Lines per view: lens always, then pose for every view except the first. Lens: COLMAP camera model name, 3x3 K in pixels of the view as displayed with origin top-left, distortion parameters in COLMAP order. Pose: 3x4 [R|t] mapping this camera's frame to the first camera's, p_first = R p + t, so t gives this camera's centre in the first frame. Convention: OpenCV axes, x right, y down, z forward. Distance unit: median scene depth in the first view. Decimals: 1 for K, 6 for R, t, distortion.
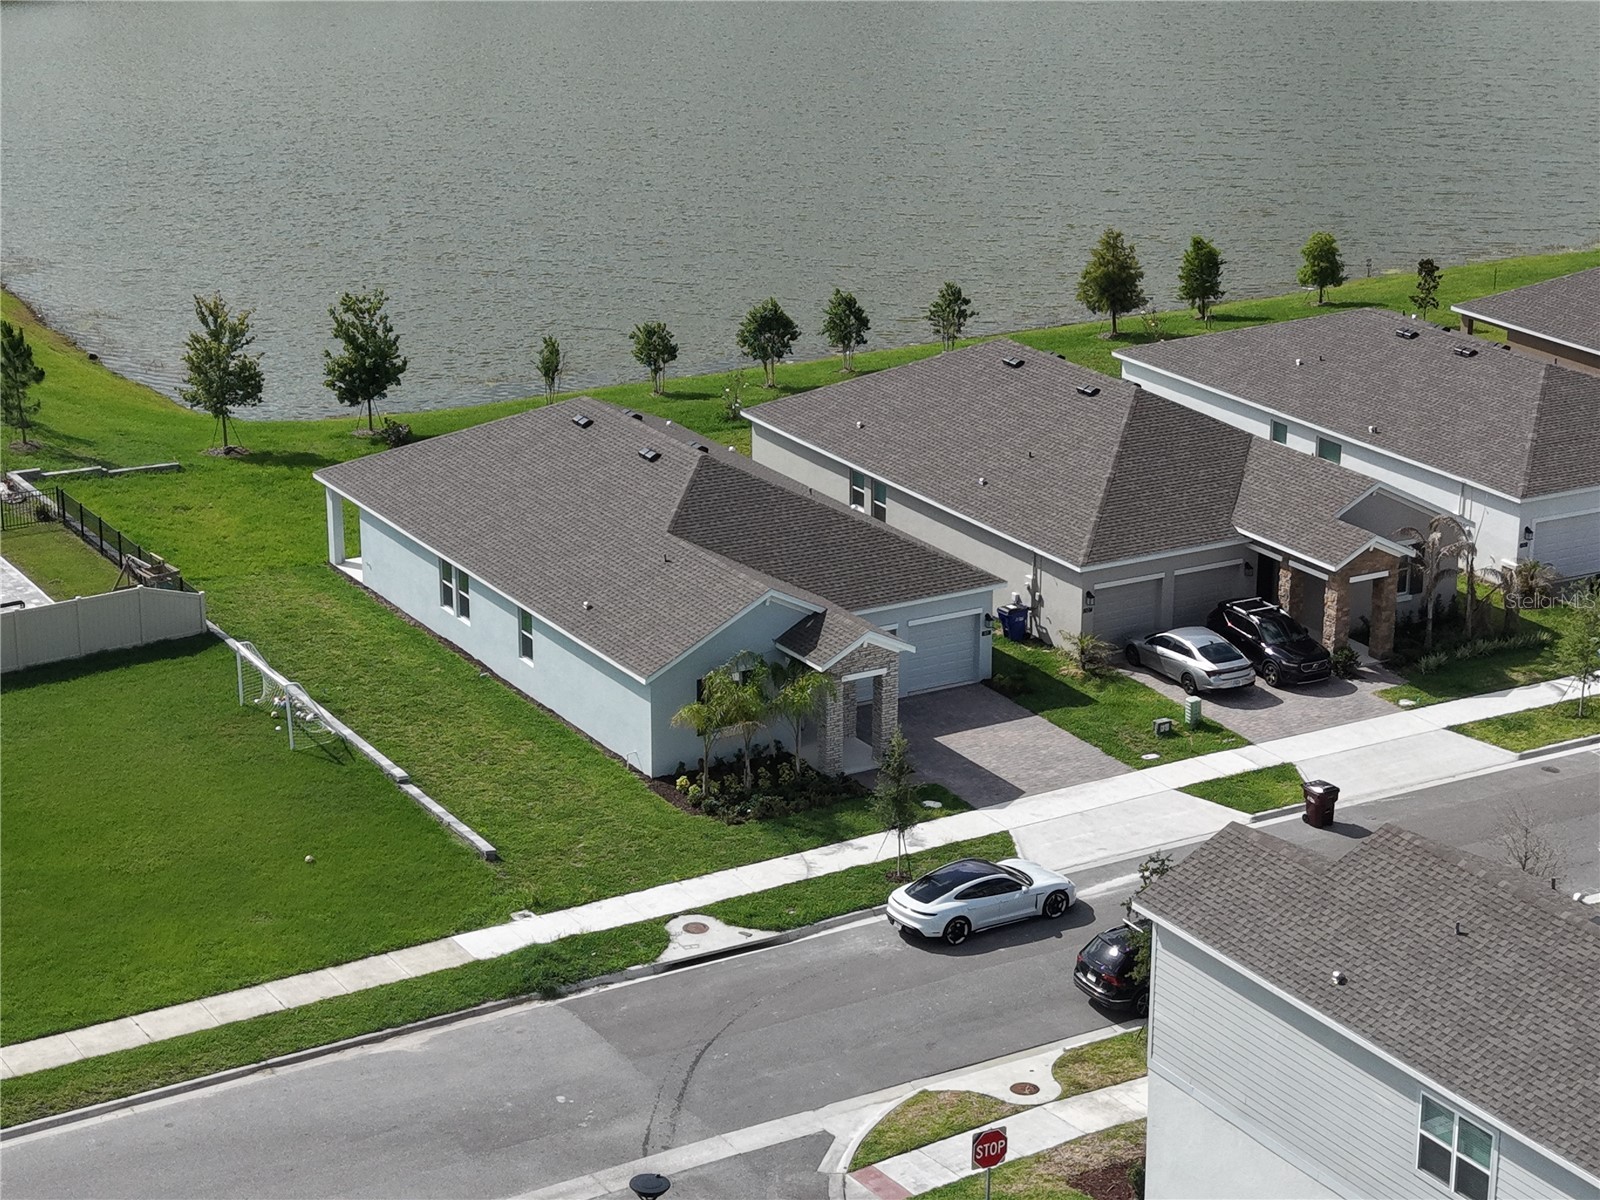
lens RADIAL K [[3233.5, 0, 800.0], [0, 3233.5, 600.0], [0, 0, 1]] dist [0.245471, -0.027940]
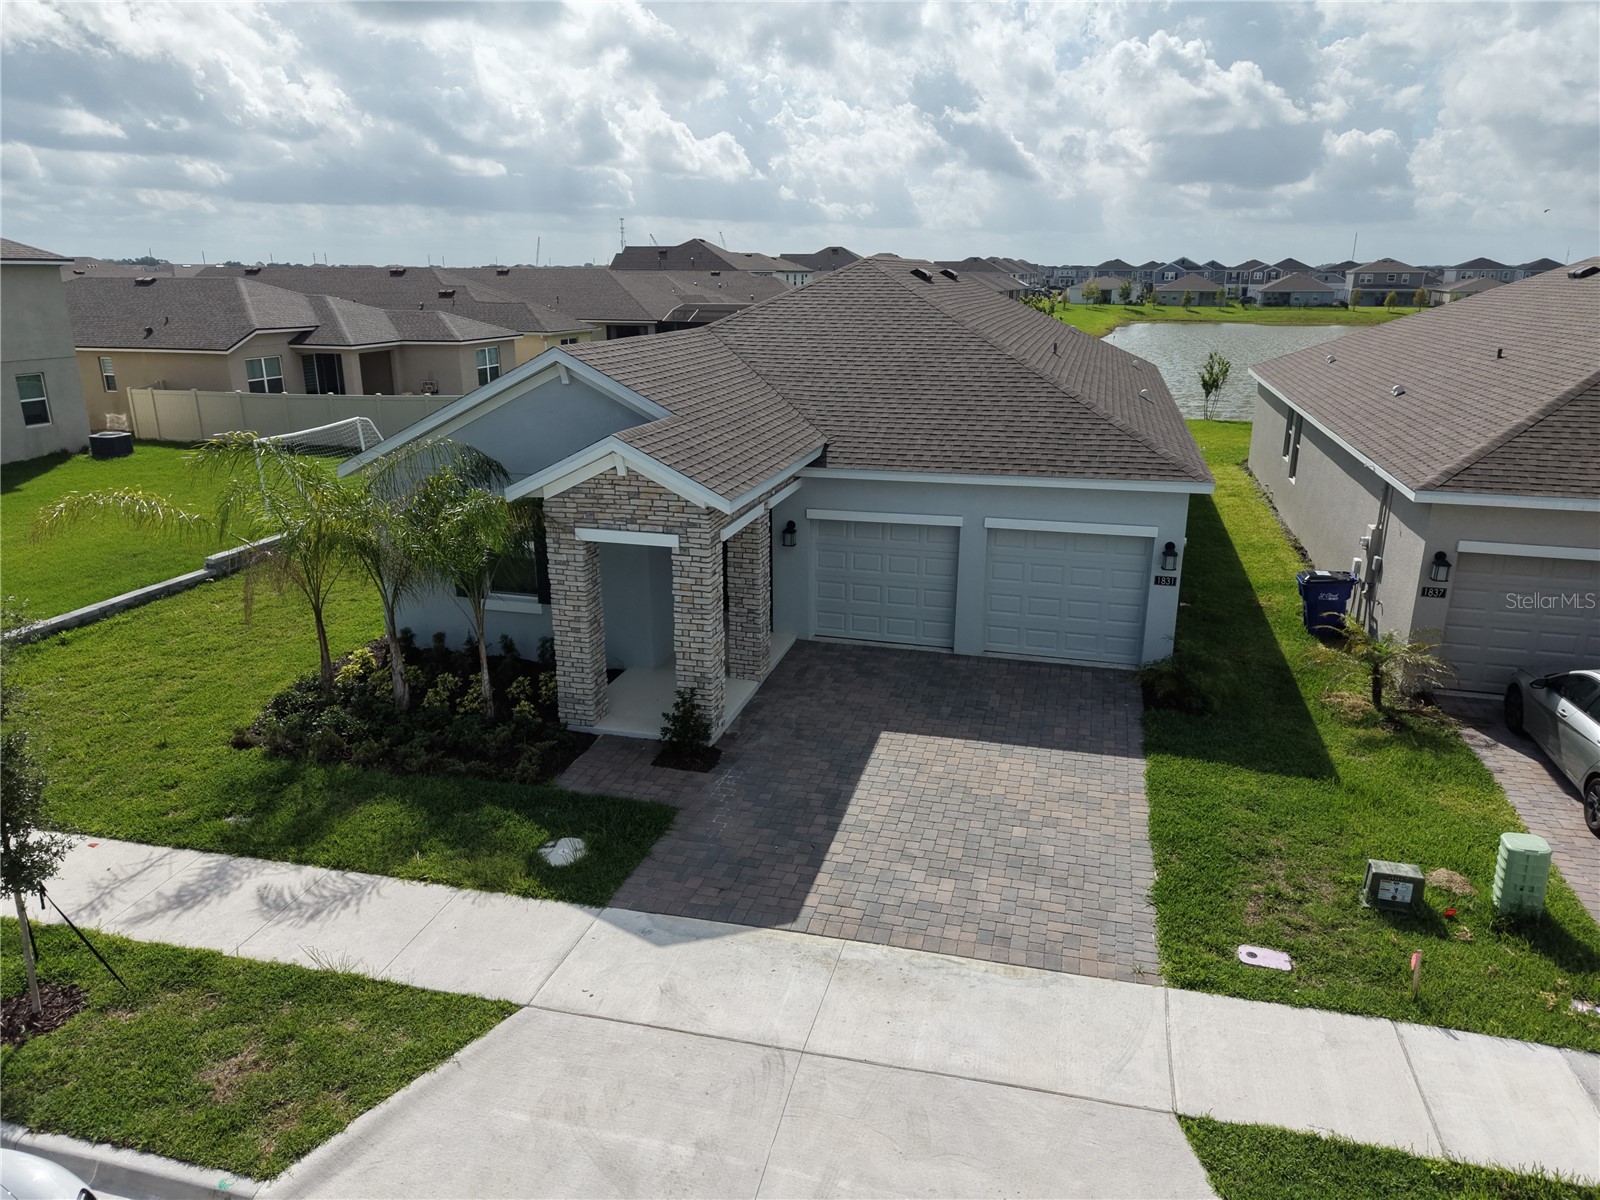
lens RADIAL K [[1065.4, 0, 803.3], [0, 1065.4, 610.0], [0, 0, 1]] dist [0.012414, -0.005772]
pose [[0.697118, 0.213651, -0.684383, 0.137068], [-0.221729, 0.972017, 0.077589, 0.014611], [0.681809, 0.097658, 0.724983, 0.847925]]
